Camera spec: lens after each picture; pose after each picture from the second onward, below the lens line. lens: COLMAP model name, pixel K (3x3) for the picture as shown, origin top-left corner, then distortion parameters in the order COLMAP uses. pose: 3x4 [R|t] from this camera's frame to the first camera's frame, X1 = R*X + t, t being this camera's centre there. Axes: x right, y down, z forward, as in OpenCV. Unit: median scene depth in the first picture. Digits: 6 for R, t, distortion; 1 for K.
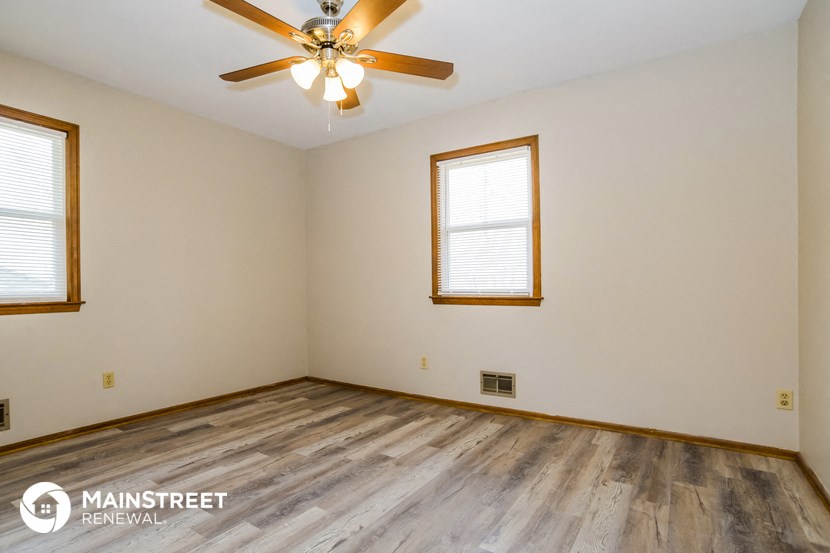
lens RADIAL K [[432.5, 0, 412.3], [0, 432.5, 279.8], [0, 0, 1]] dist [-0.092061, 0.057601]
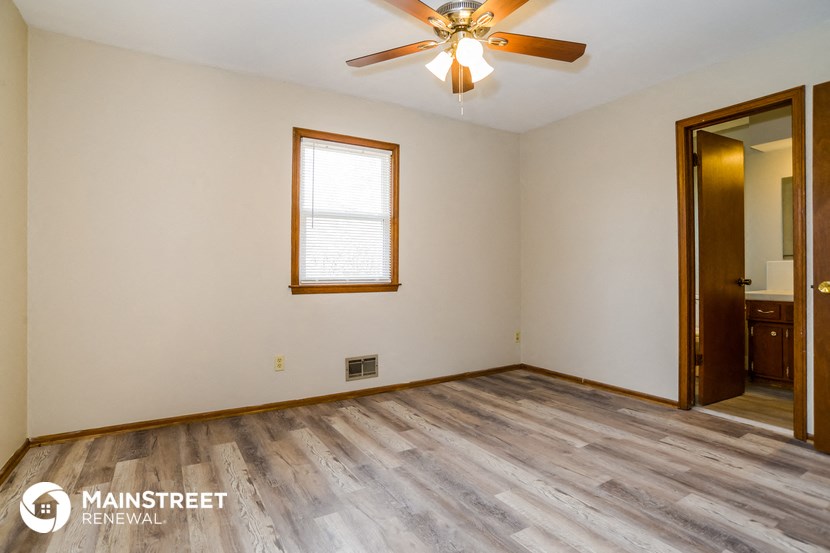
lens RADIAL K [[438.7, 0, 416.6], [0, 438.7, 257.5], [0, 0, 1]] dist [-0.078579, 0.030952]
pose [[0.408130, 0.033496, 0.912309, -0.759956], [-0.010060, 0.999431, -0.032194, 0.007819], [-0.912868, 0.003961, 0.408235, 0.461964]]
